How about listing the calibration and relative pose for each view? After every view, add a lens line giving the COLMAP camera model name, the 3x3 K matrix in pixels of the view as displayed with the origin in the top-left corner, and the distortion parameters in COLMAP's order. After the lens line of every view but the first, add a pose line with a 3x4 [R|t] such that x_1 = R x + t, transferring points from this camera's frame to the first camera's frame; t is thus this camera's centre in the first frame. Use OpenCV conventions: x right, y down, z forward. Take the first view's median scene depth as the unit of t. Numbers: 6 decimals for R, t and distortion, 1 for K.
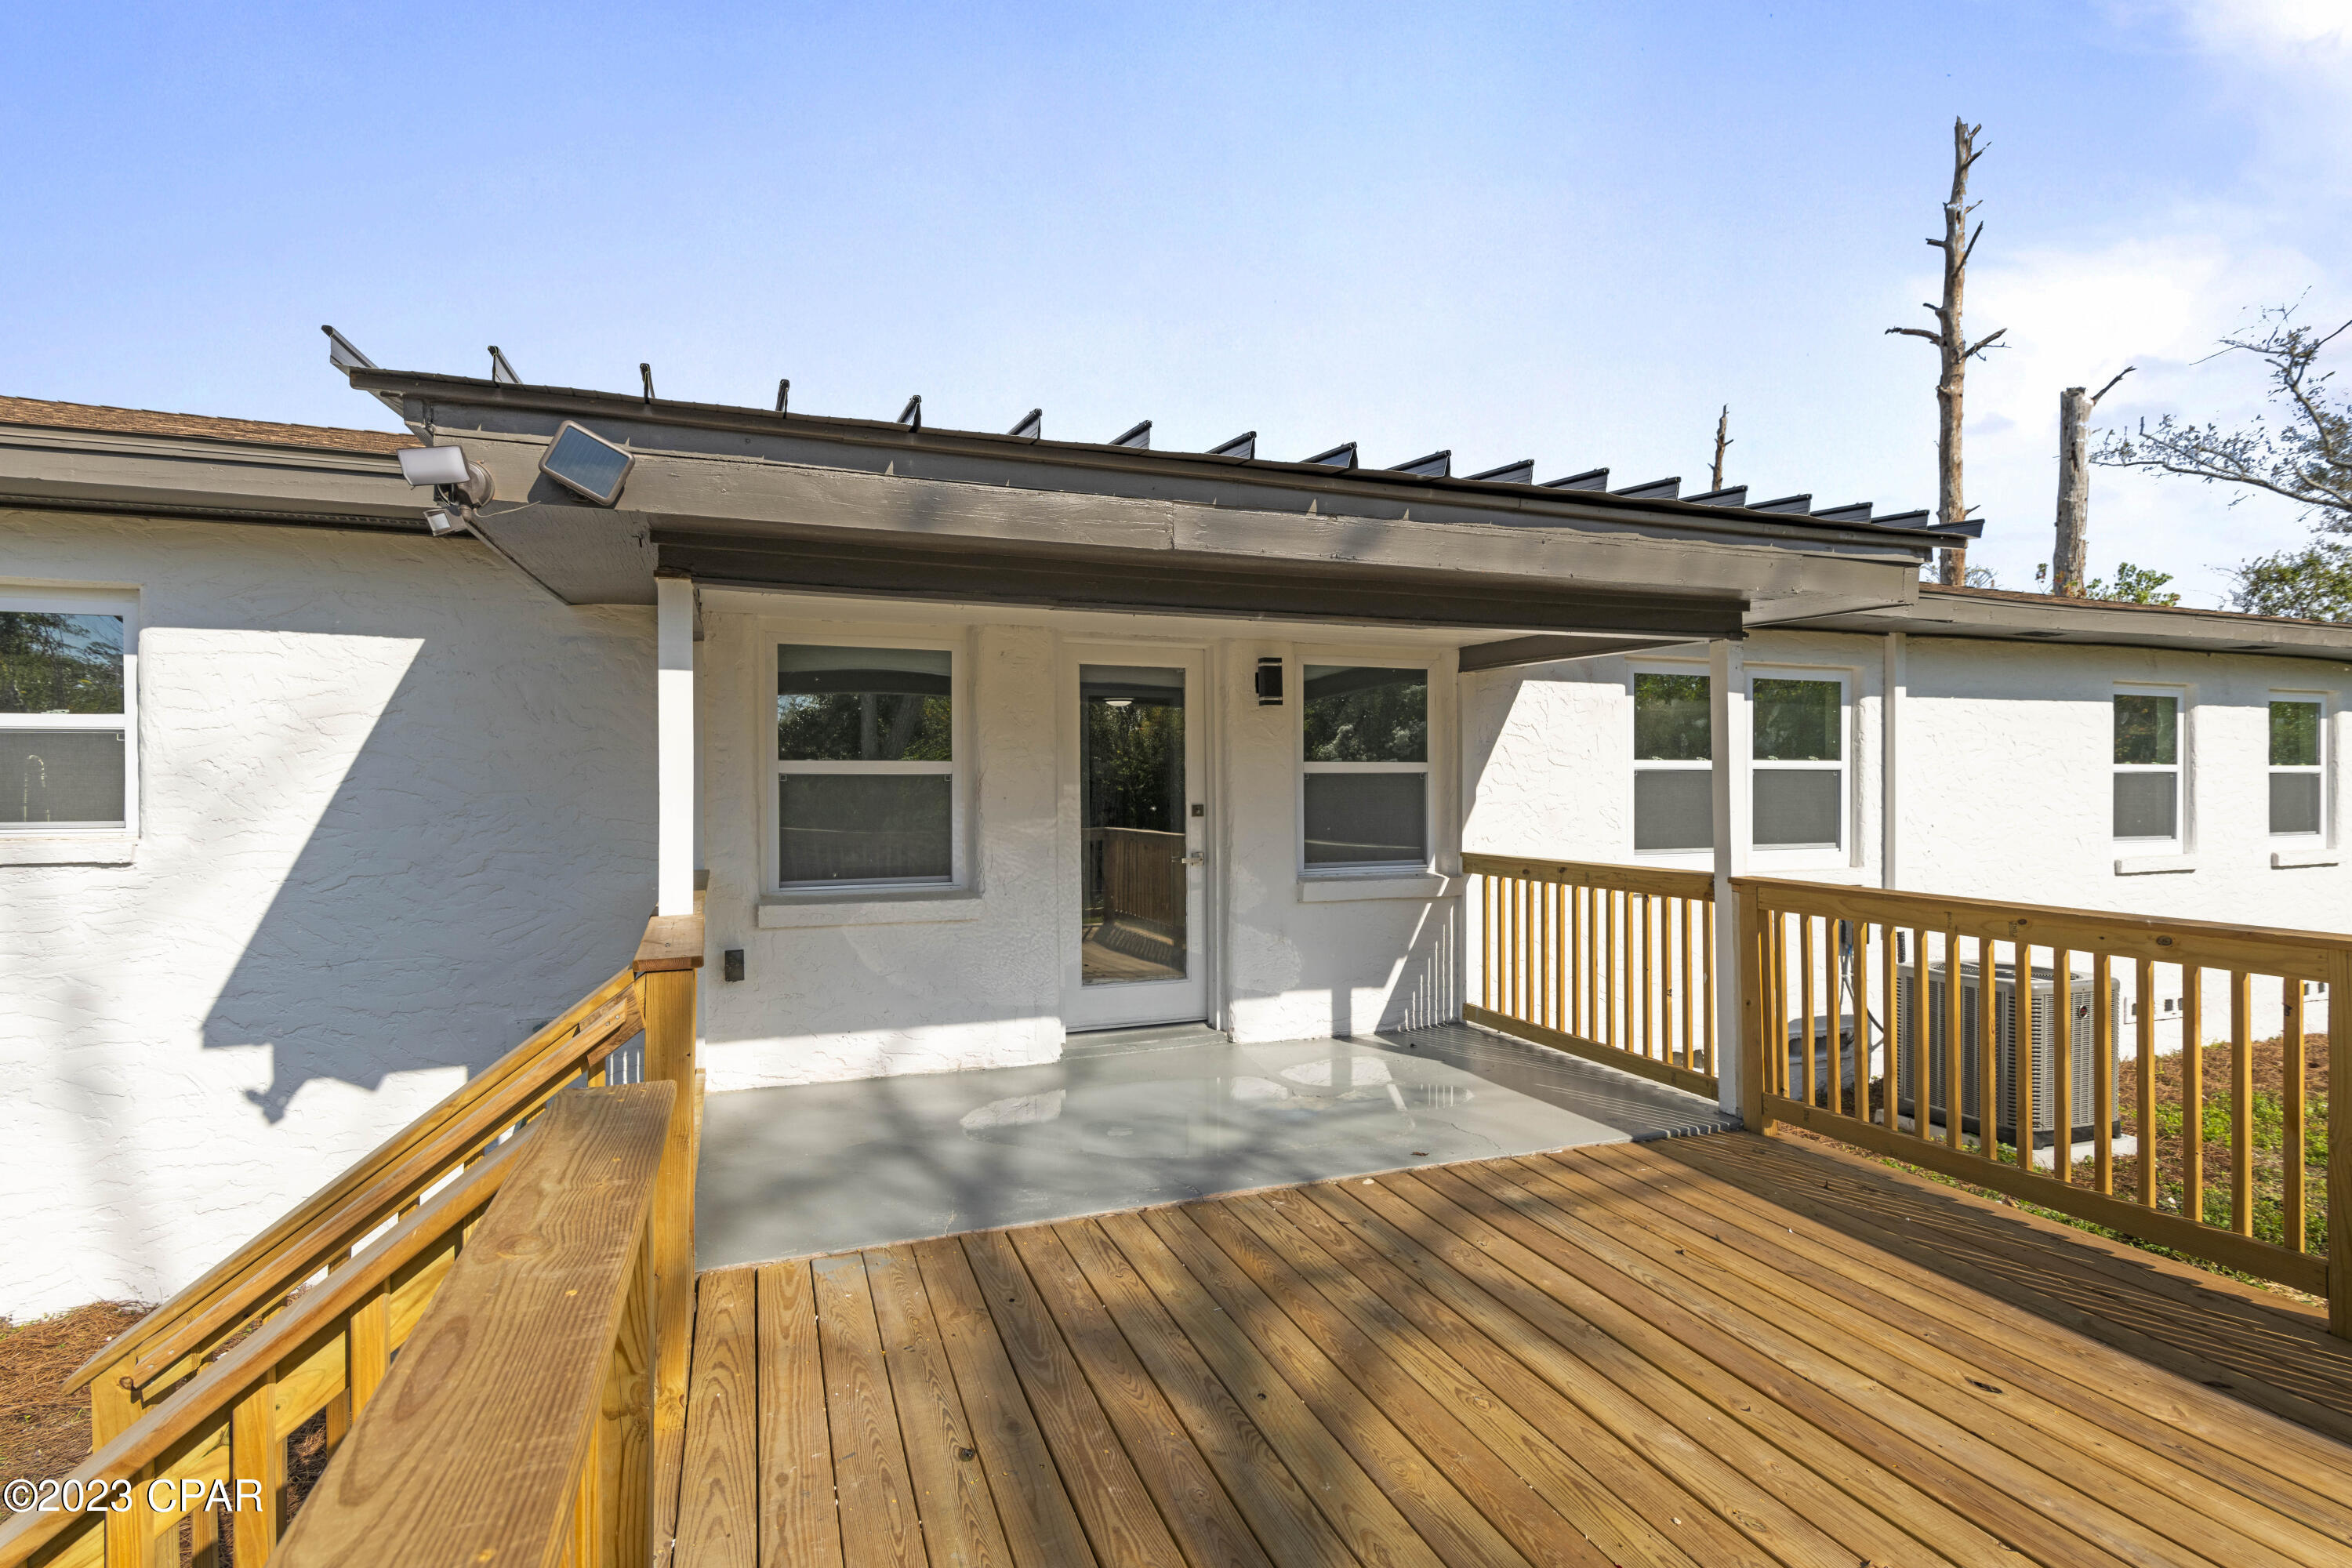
lens RADIAL K [[1147.6, 0, 1183.0], [0, 1147.6, 784.9], [0, 0, 1]] dist [-0.000580, 0.001595]
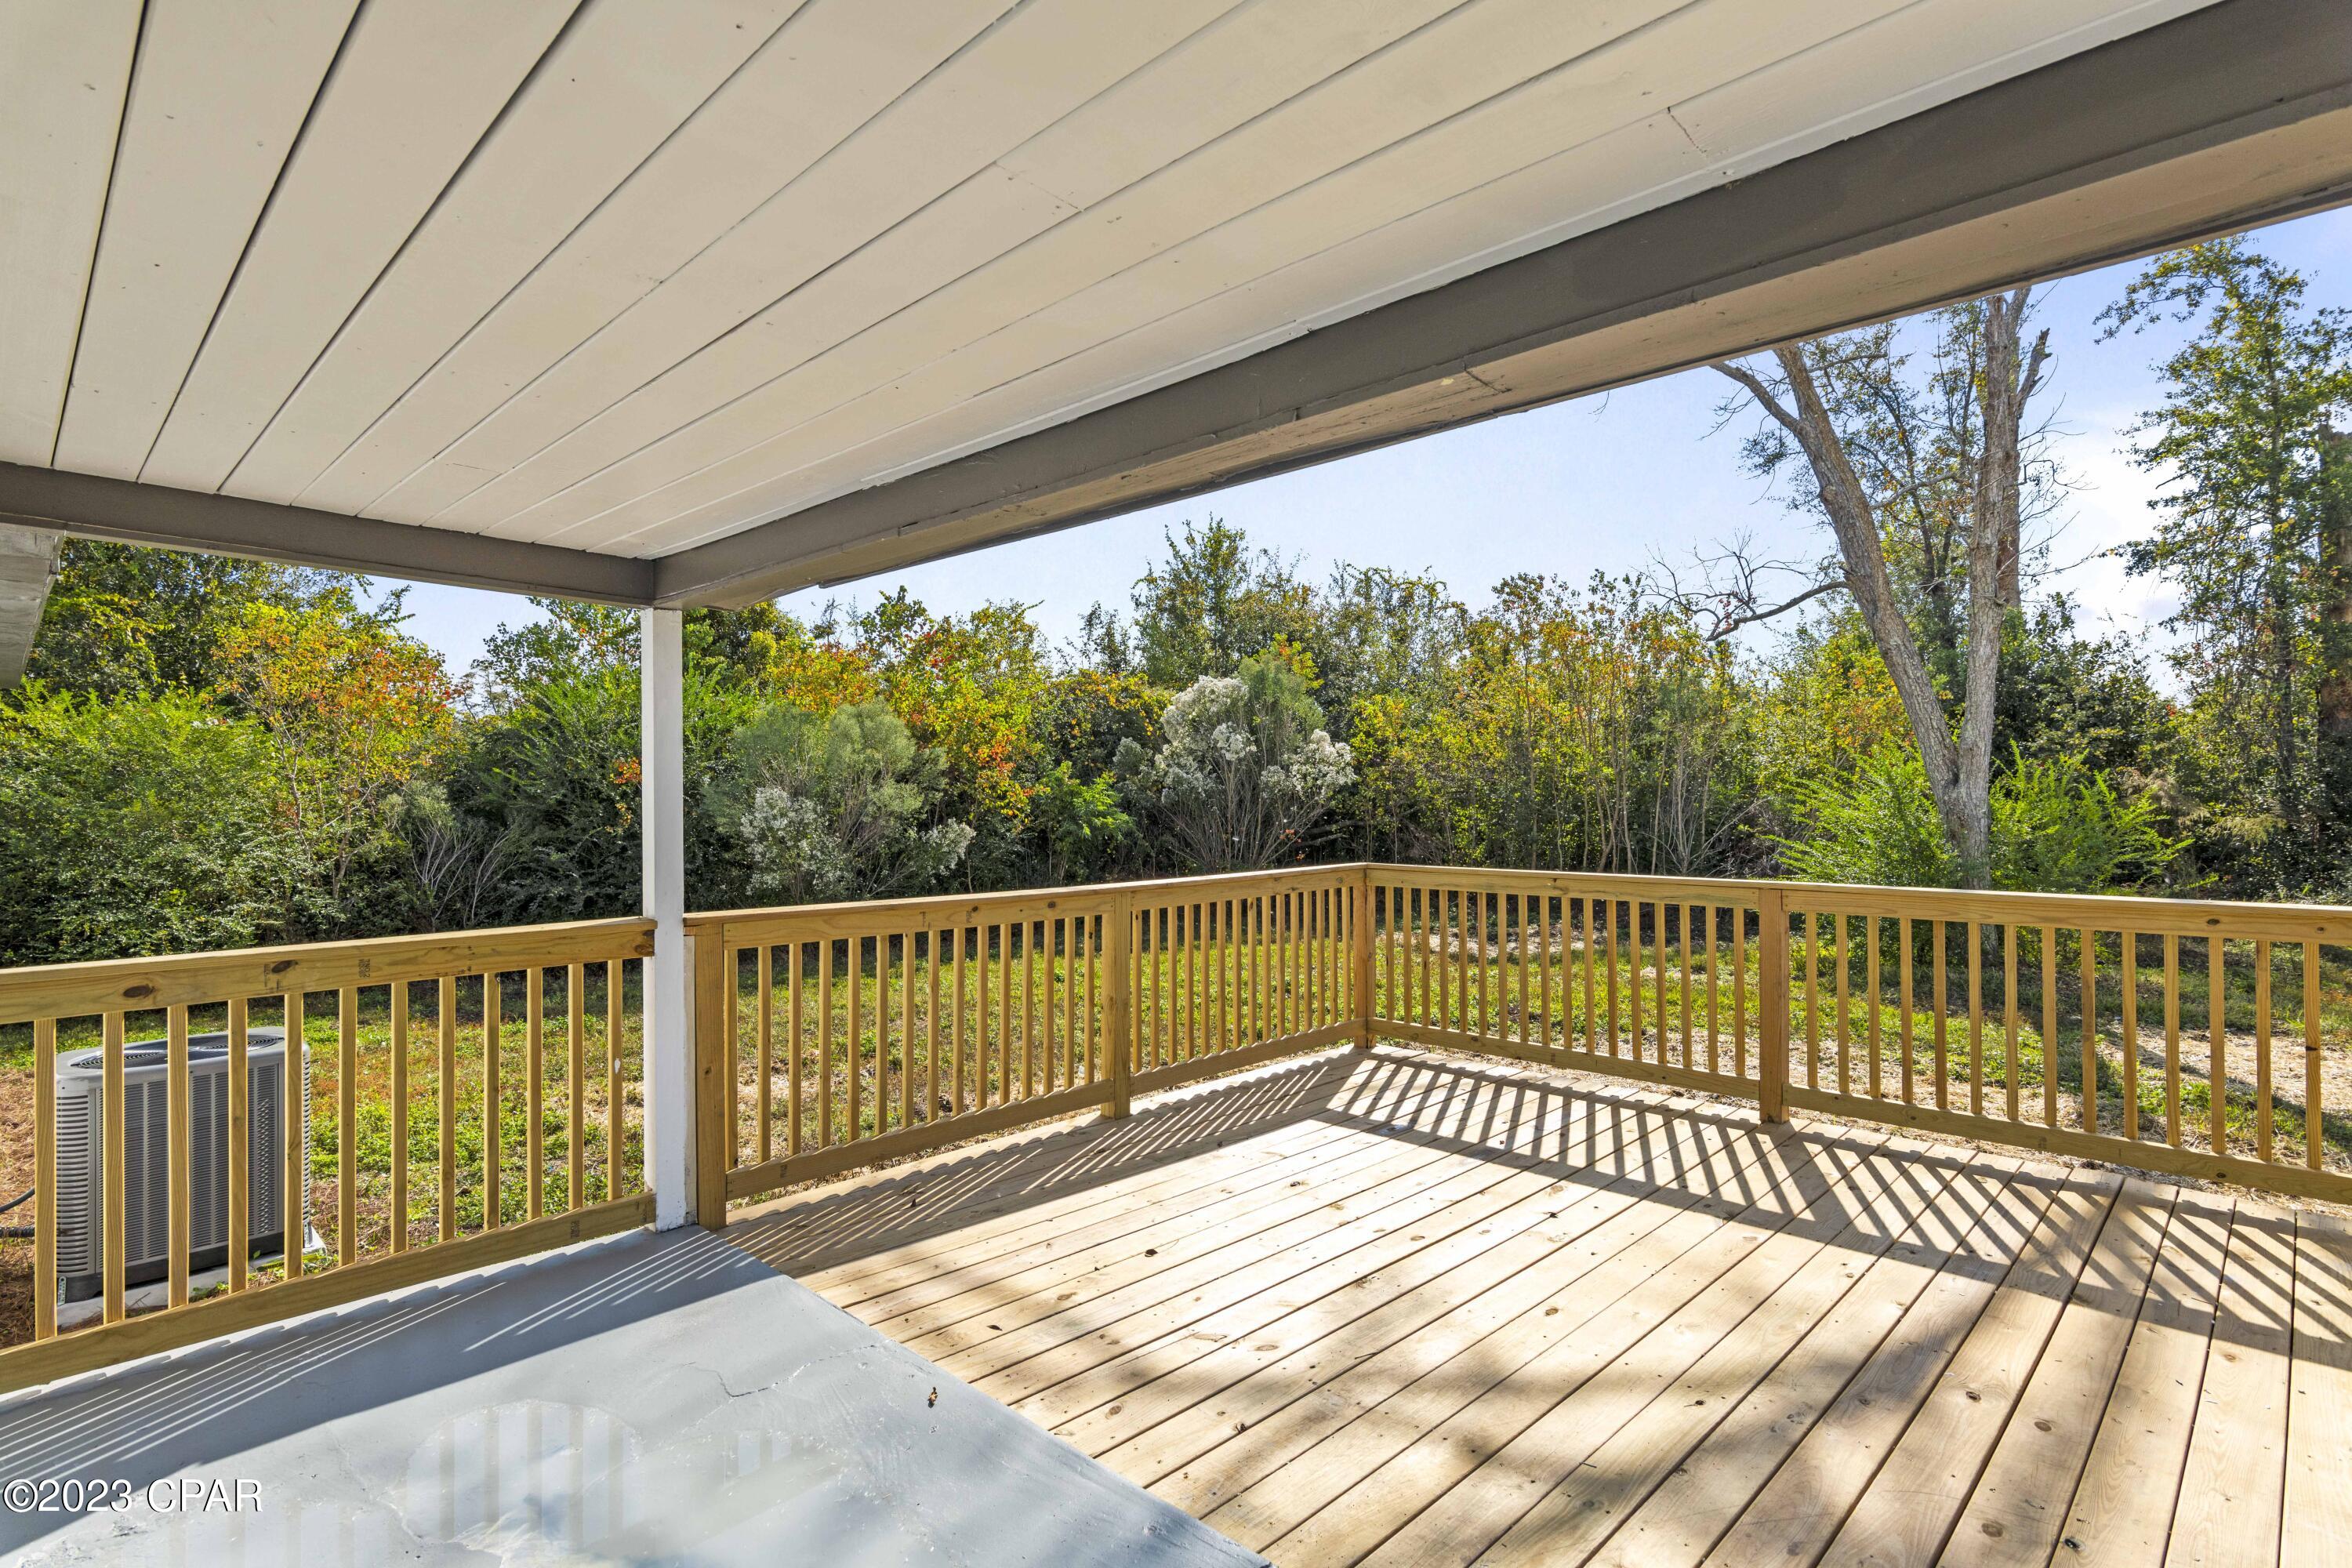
lens RADIAL K [[1147.6, 0, 1187.2], [0, 1147.6, 795.0], [0, 0, 1]] dist [-0.000580, 0.001595]
pose [[-0.417143, 0.008480, 0.908801, -0.447946], [0.011238, 0.999928, -0.004172, 0.008371], [-0.908771, 0.008473, -0.417209, 1.250186]]
